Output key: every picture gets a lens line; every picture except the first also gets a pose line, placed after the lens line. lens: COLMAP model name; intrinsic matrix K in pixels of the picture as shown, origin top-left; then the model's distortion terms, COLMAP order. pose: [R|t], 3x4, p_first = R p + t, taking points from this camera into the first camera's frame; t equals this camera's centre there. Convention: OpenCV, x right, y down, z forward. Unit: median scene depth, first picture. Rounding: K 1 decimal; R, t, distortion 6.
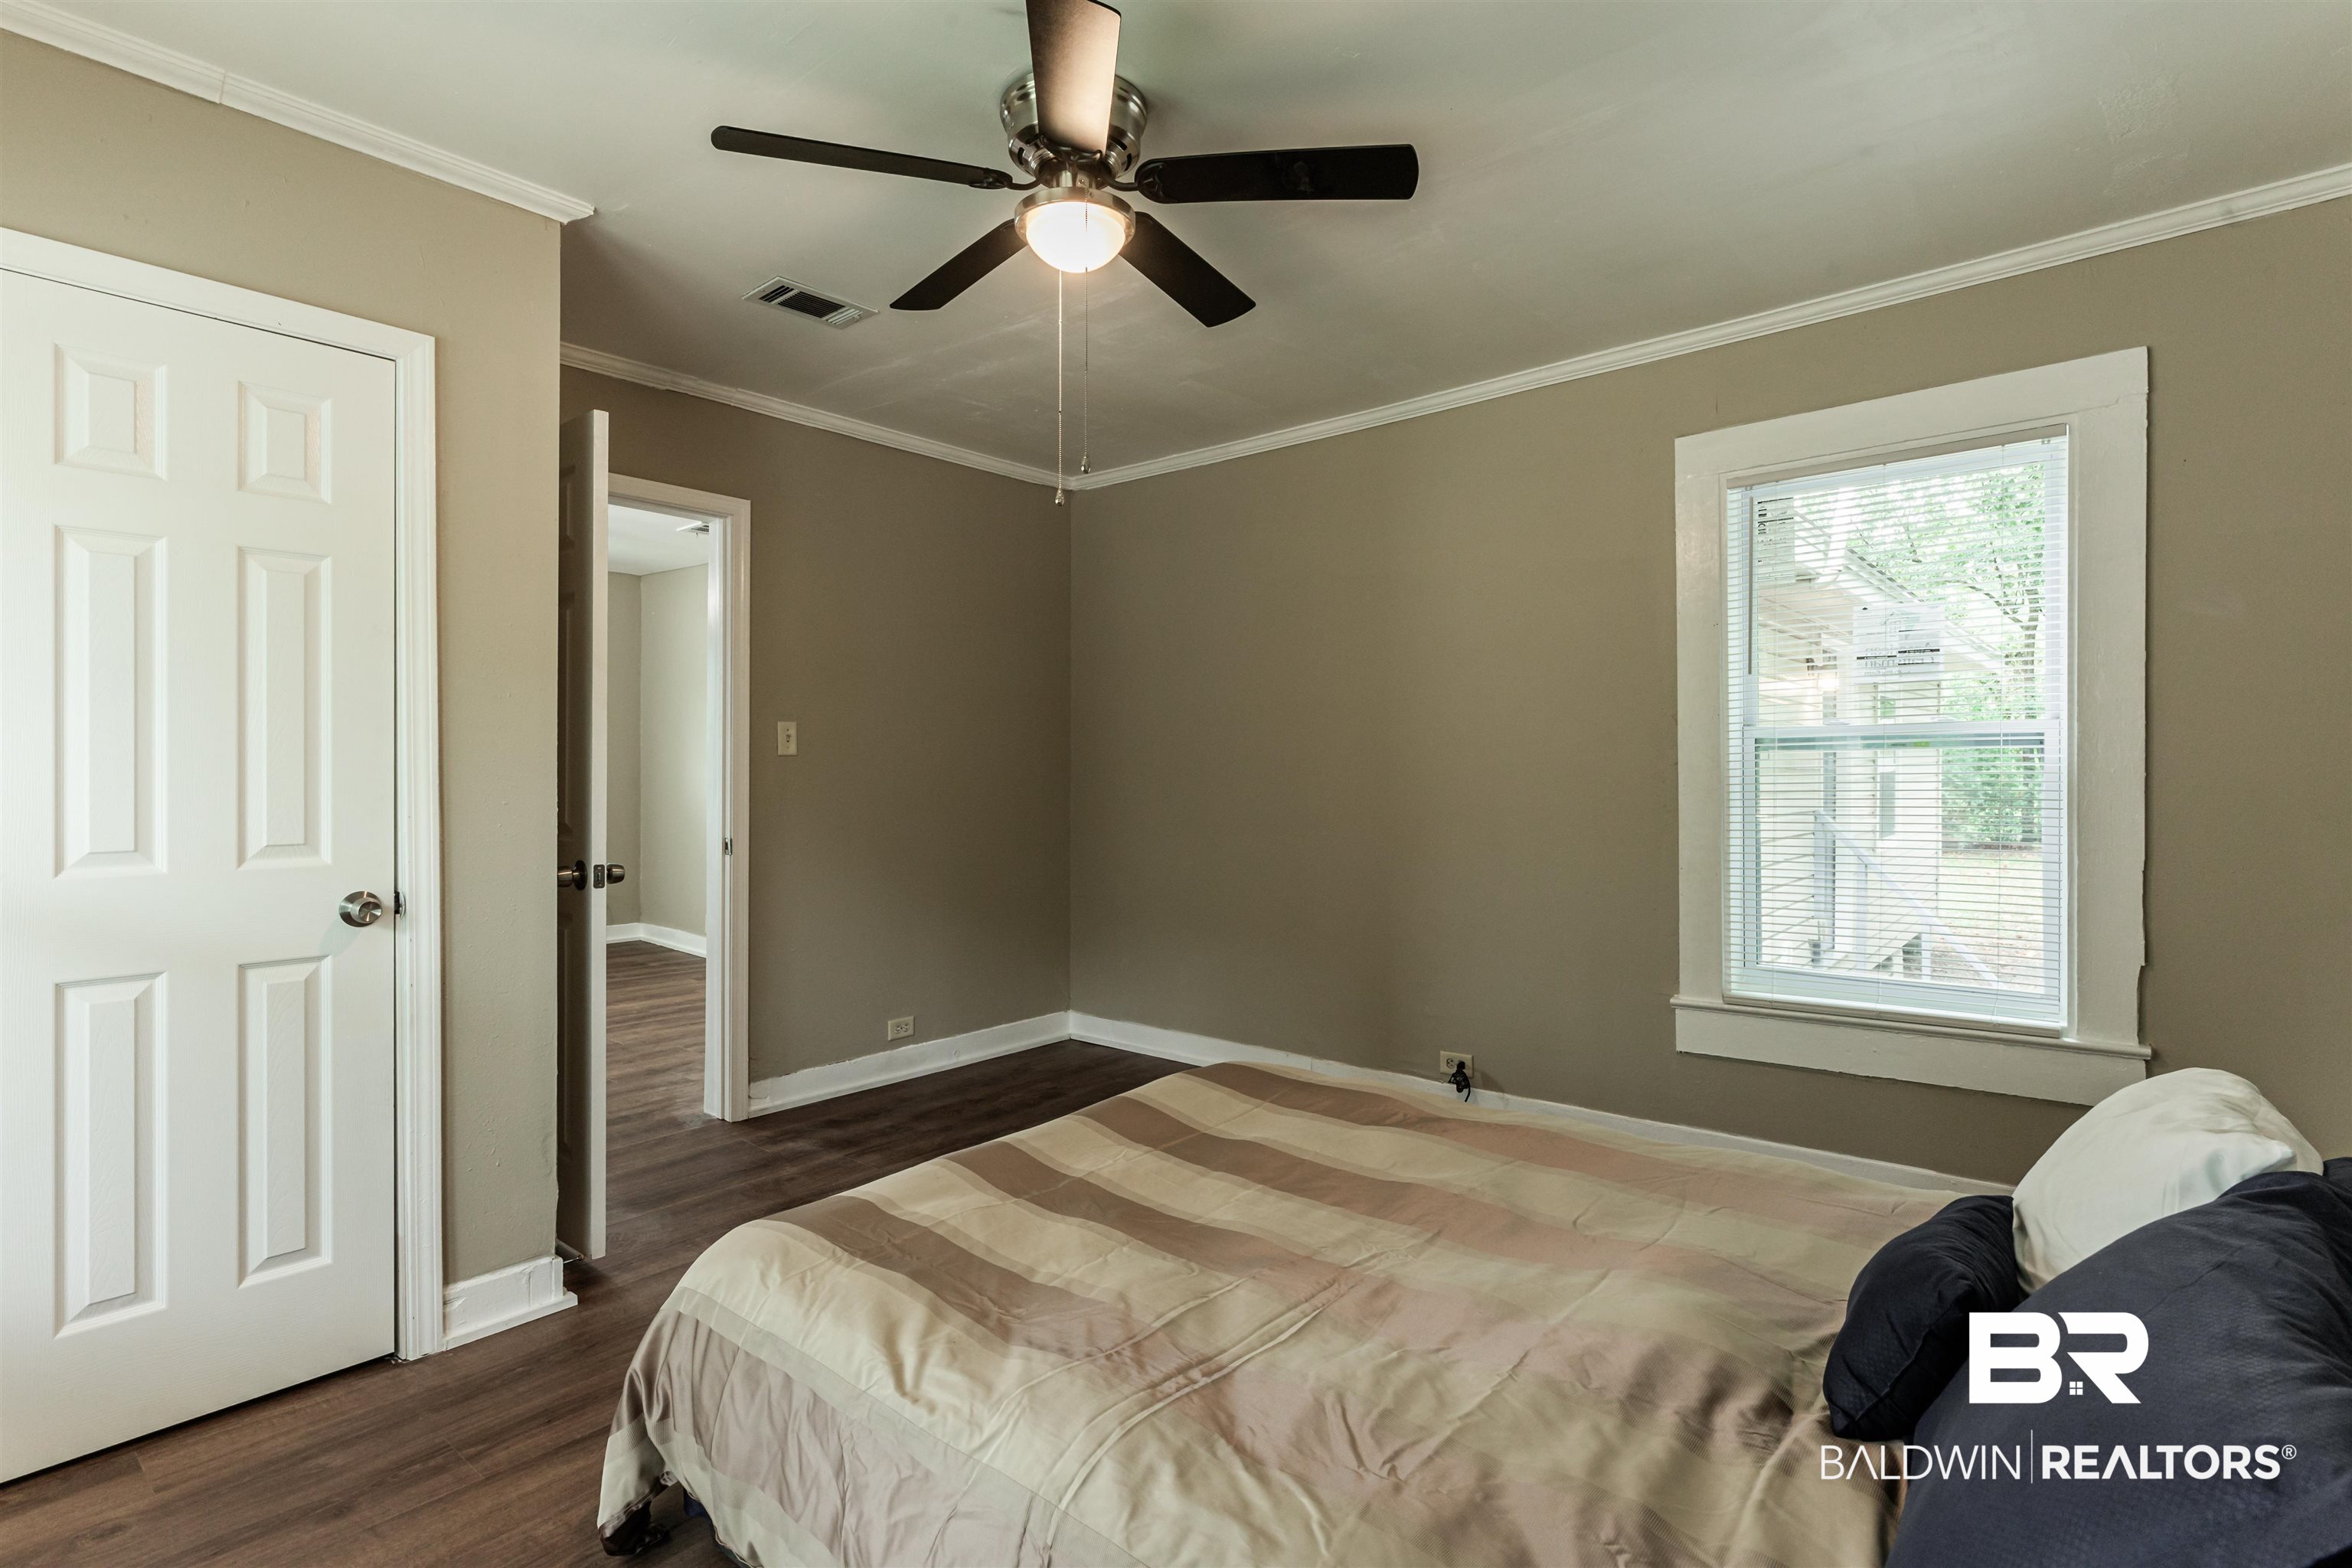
lens RADIAL K [[1152.4, 0, 1170.1], [0, 1152.4, 778.7], [0, 0, 1]] dist [0.001148, -0.001053]
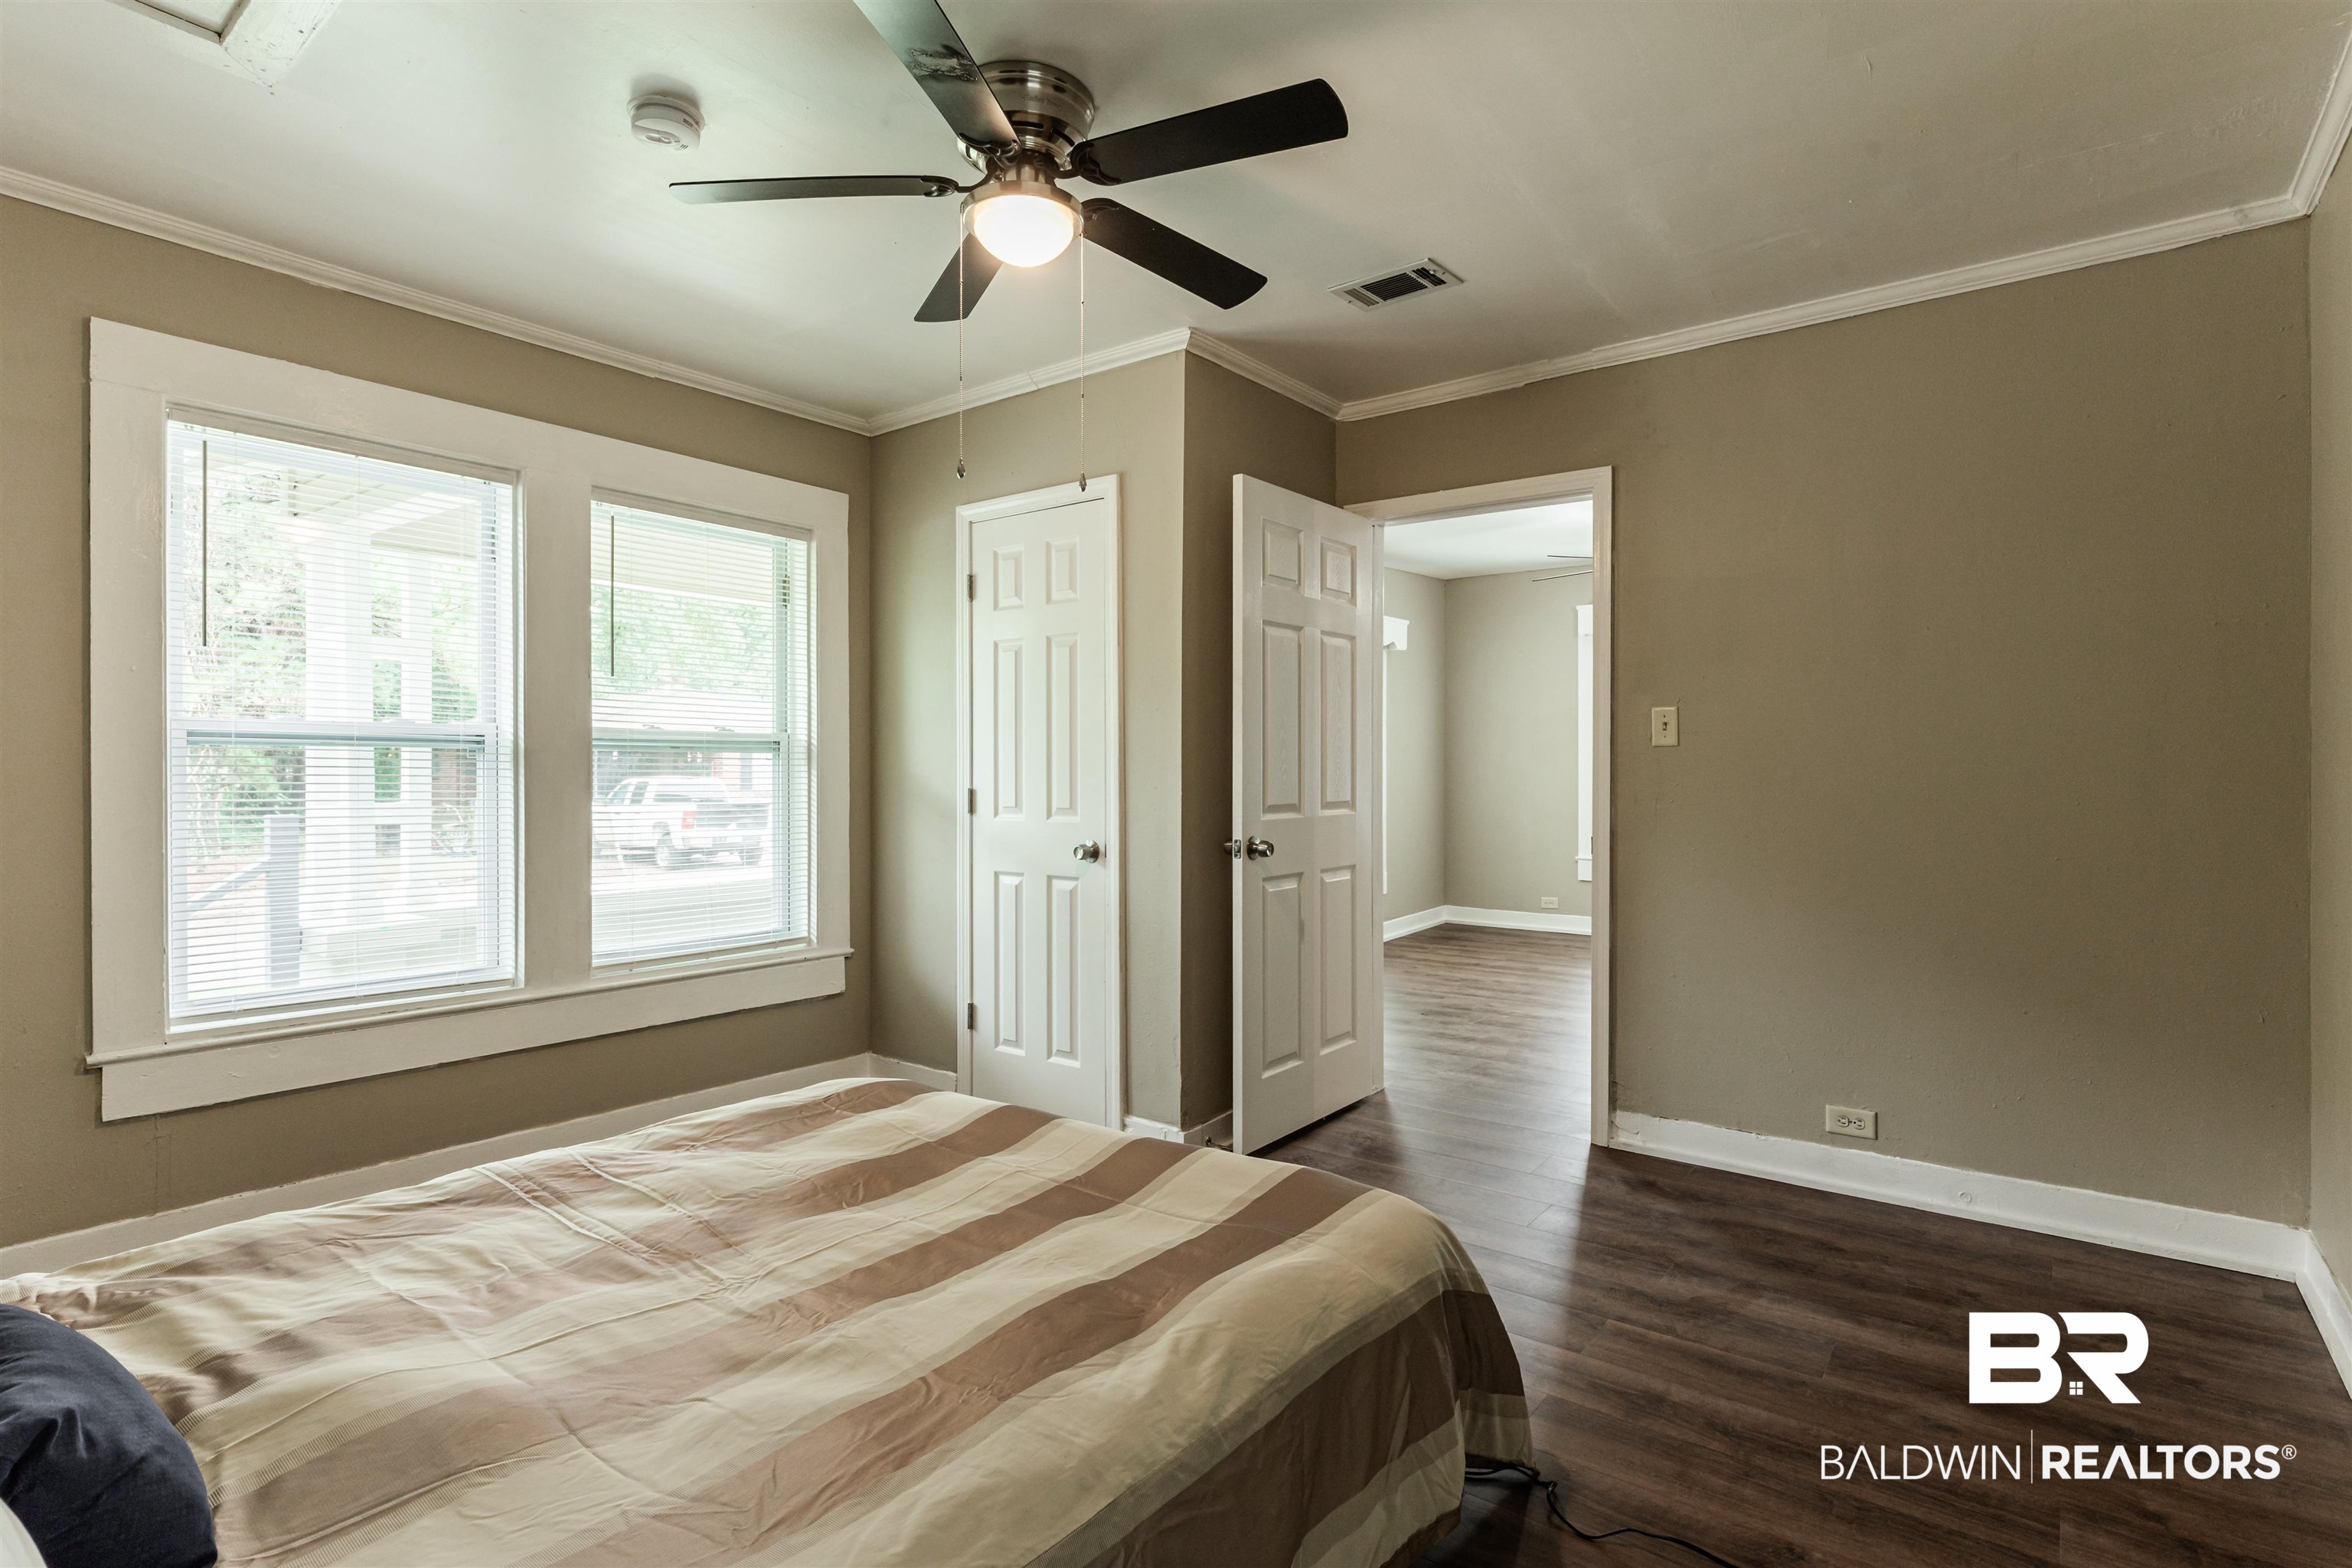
lens RADIAL K [[1152.4, 0, 1171.4], [0, 1152.4, 775.9], [0, 0, 1]] dist [0.001148, -0.001053]
pose [[0.047174, 0.007575, -0.998858, 0.731323], [-0.007137, 0.999948, 0.007246, -0.002324], [0.998861, 0.006788, 0.047225, 0.856761]]
